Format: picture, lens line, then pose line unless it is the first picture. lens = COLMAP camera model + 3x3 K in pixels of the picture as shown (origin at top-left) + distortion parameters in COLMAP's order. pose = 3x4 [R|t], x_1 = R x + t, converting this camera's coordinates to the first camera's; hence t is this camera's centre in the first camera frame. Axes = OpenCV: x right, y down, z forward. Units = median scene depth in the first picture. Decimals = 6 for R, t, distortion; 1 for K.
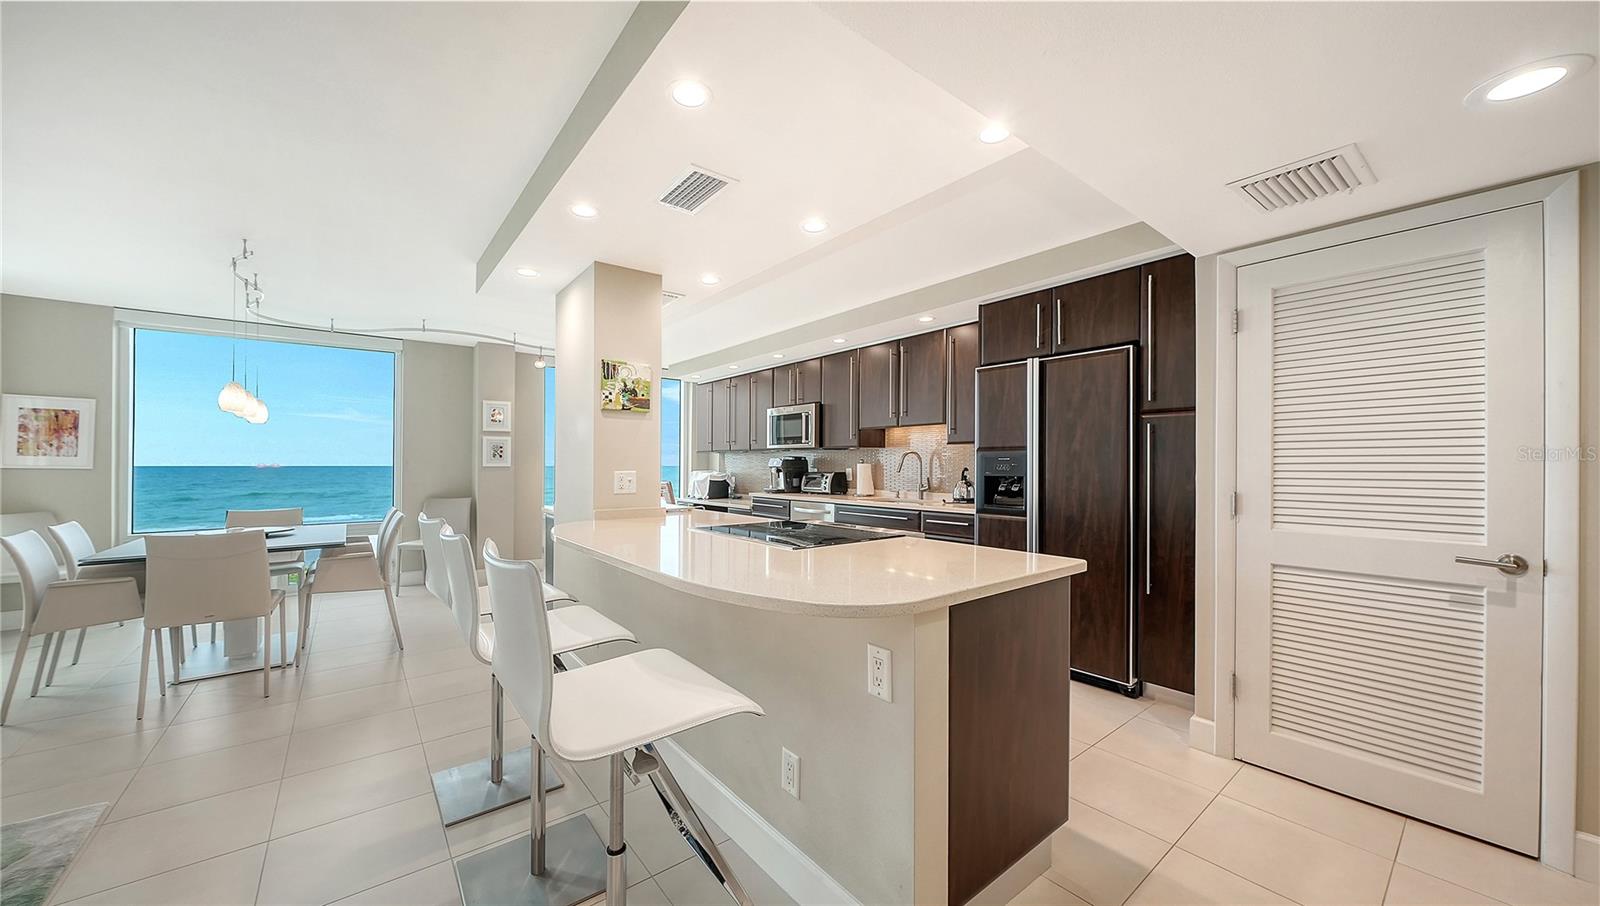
lens RADIAL K [[561.7, 0, 785.6], [0, 561.7, 463.4], [0, 0, 1]] dist [-0.001546, -0.002481]
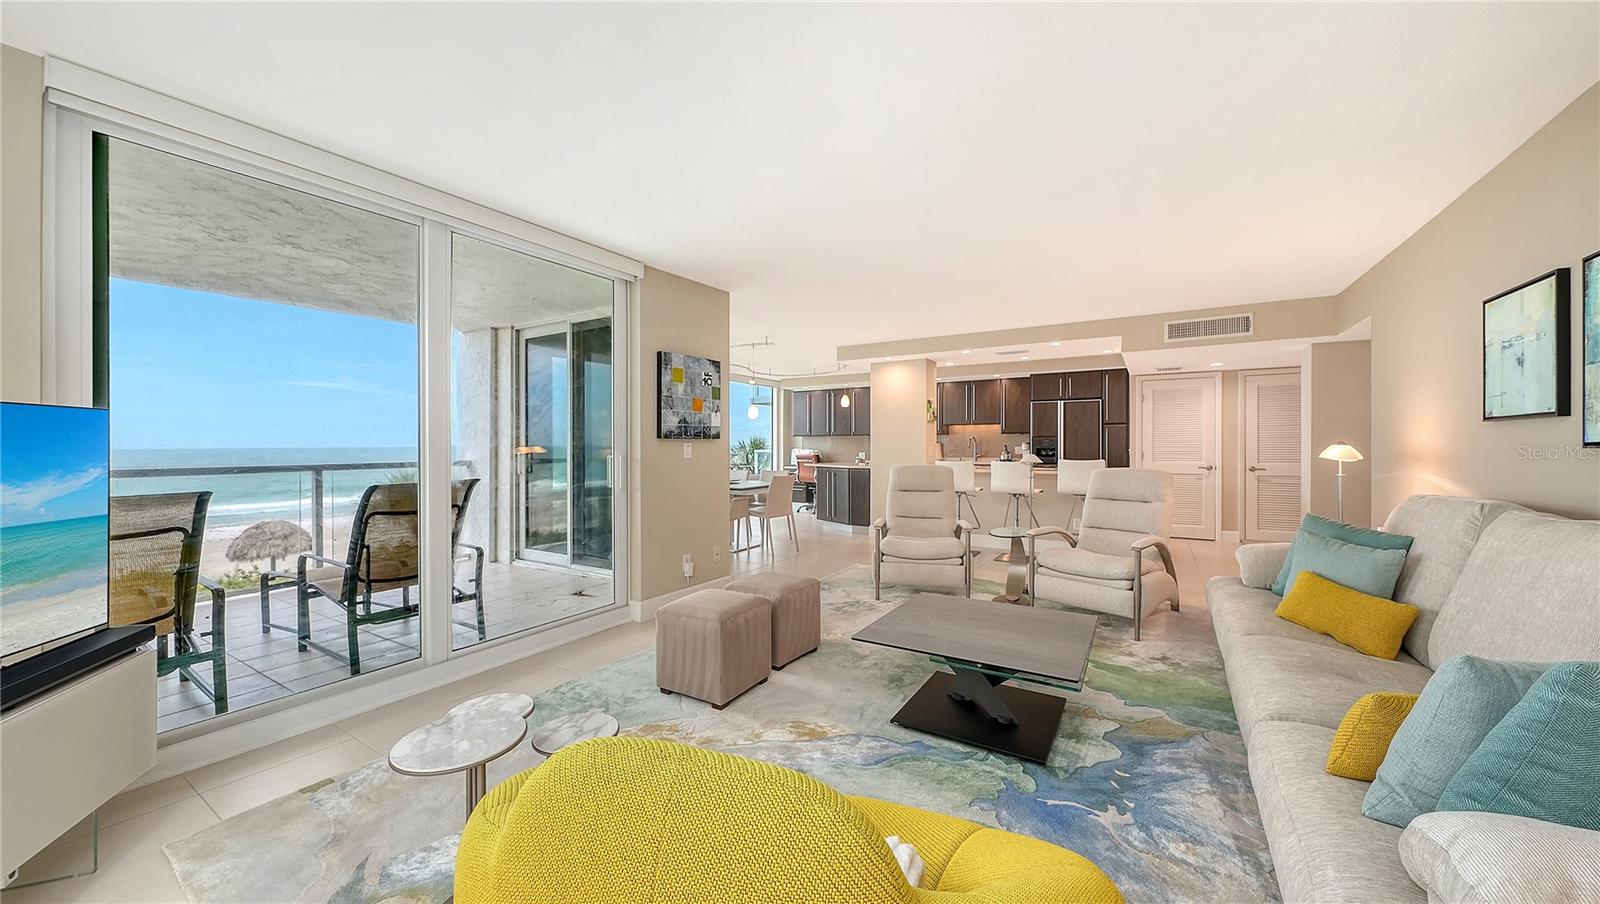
lens RADIAL K [[561.7, 0, 796.8], [0, 561.7, 441.0], [0, 0, 1]] dist [-0.001546, -0.002481]
pose [[0.944082, -0.001651, 0.329707, -1.219651], [0.002655, 0.999993, -0.002596, -0.002446], [-0.329700, 0.003326, 0.944080, -0.789520]]
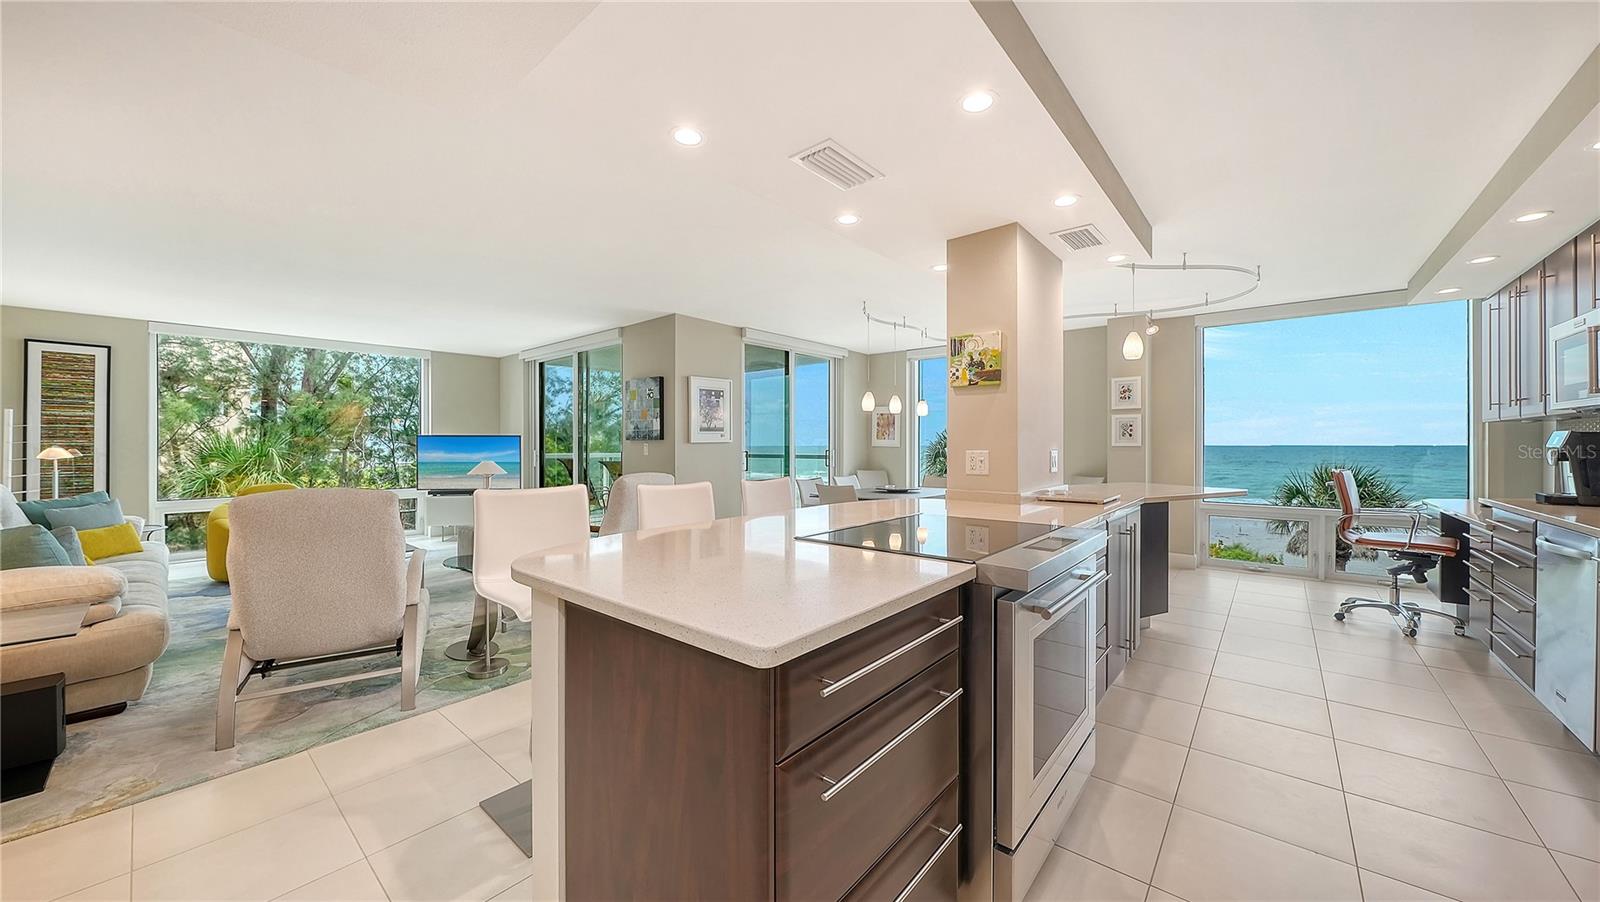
lens RADIAL K [[561.7, 0, 814.2], [0, 561.7, 437.1], [0, 0, 1]] dist [-0.001546, -0.002481]
pose [[0.212859, -0.013230, -0.976993, 0.409950], [0.002106, 0.999912, -0.013082, 0.001941], [0.977081, 0.000727, 0.212868, 0.391239]]
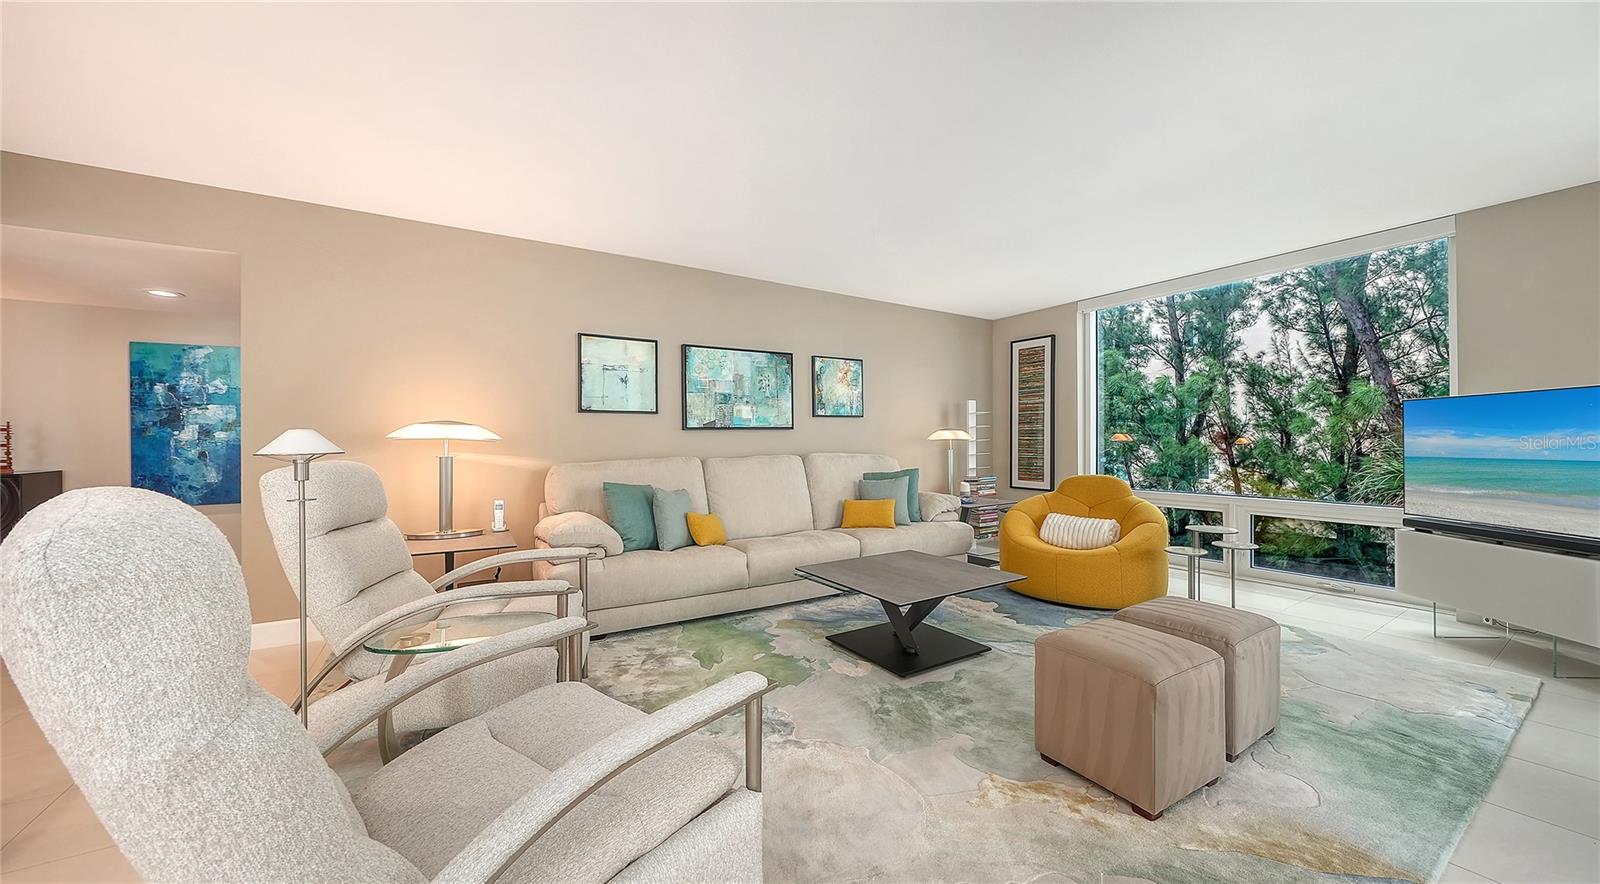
lens RADIAL K [[565.8, 0, 790.6], [0, 565.8, 445.0], [0, 0, 1]] dist [-0.010793, 0.000044]
pose [[-0.994280, 0.002927, 0.106767, -0.762251], [0.003004, 0.999995, 0.000569, 0.034811], [-0.106765, 0.000886, -0.994284, 0.472562]]
